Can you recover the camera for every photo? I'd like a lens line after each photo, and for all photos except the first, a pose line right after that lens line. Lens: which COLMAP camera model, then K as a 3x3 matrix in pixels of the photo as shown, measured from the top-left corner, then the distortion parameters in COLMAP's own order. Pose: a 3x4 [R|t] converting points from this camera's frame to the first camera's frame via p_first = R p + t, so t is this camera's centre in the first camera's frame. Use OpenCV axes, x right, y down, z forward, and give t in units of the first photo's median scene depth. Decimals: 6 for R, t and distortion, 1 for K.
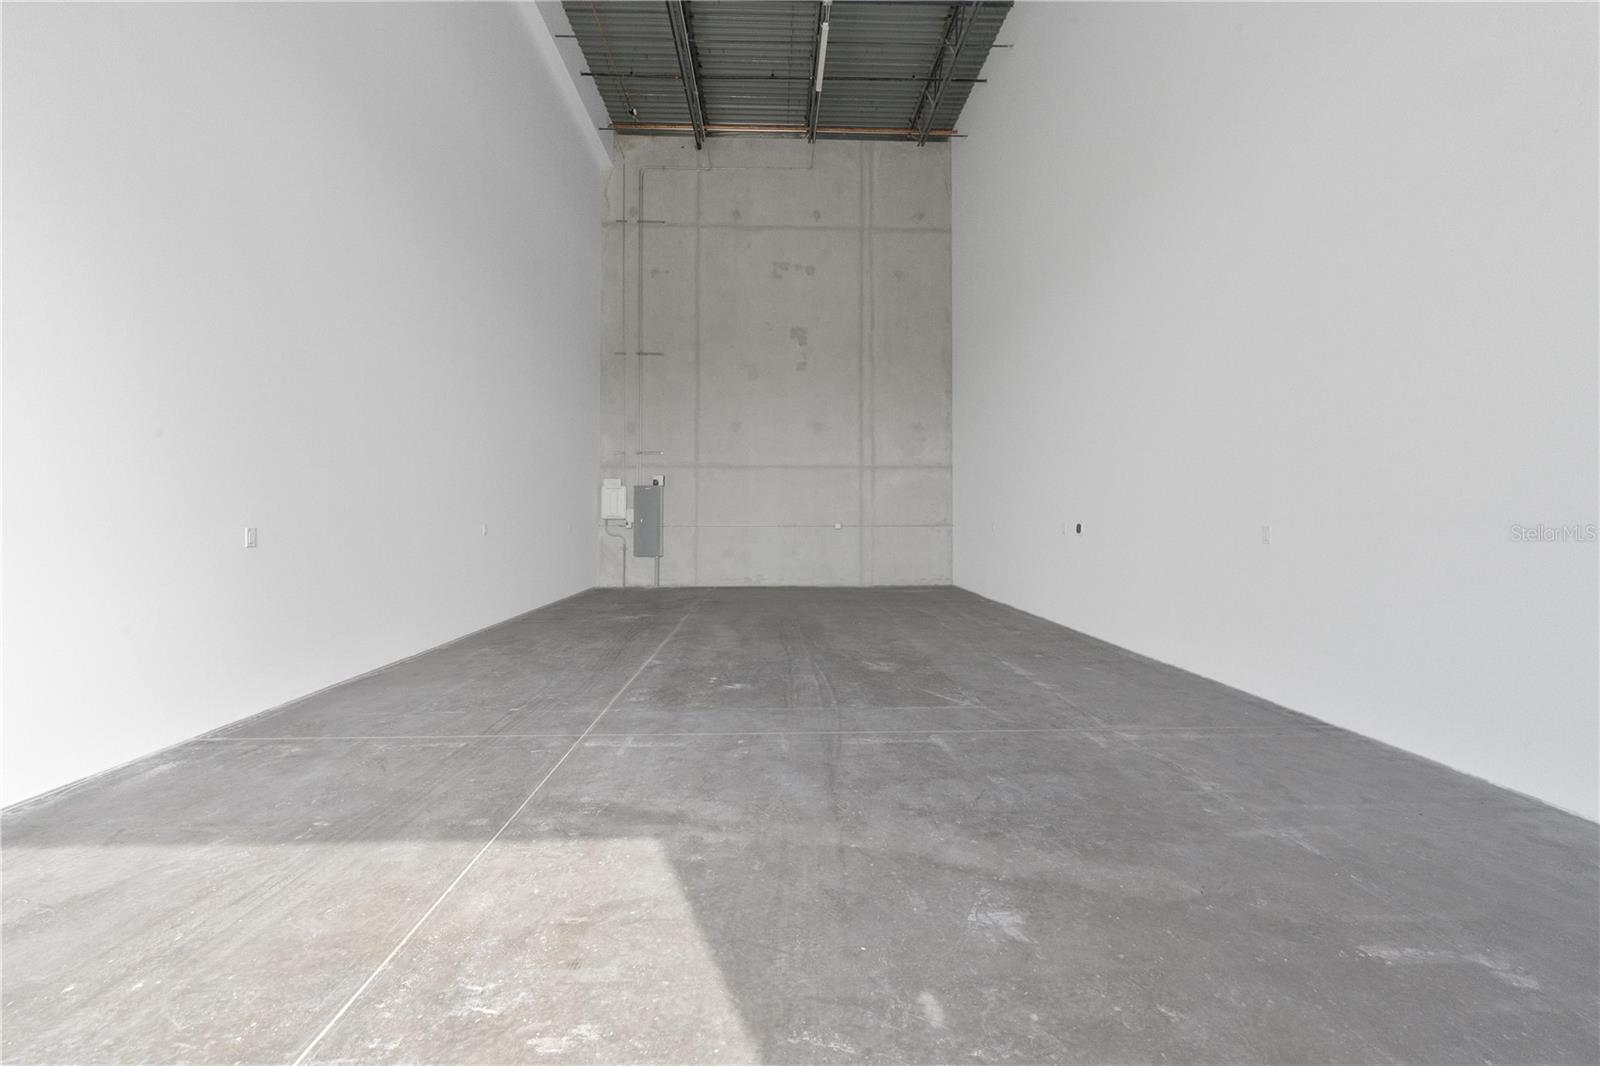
lens RADIAL K [[650.4, 0, 800.0], [0, 650.4, 533.0], [0, 0, 1]] dist [-0.001985, 0.000115]
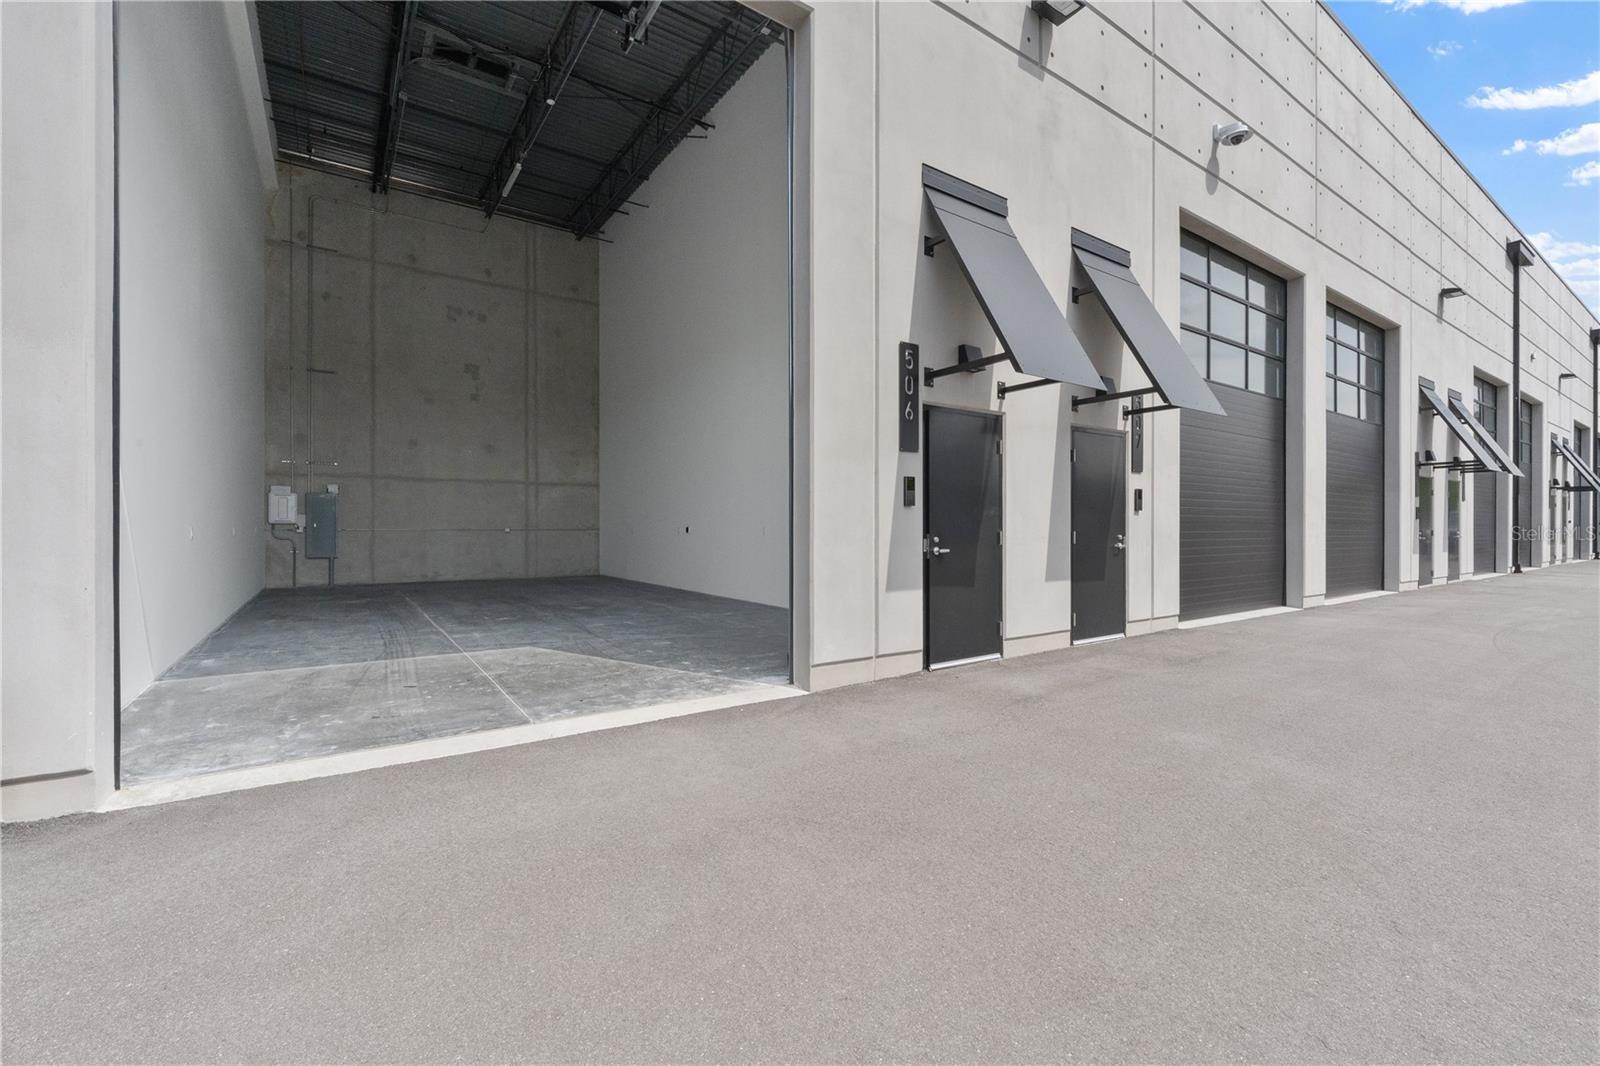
lens RADIAL K [[650.4, 0, 800.0], [0, 650.4, 533.0], [0, 0, 1]] dist [-0.001985, 0.000115]
pose [[0.835748, -0.000012, 0.549114, -0.155166], [-0.008647, 0.999876, 0.013183, -0.026256], [-0.549046, -0.015765, 0.835644, -0.341192]]
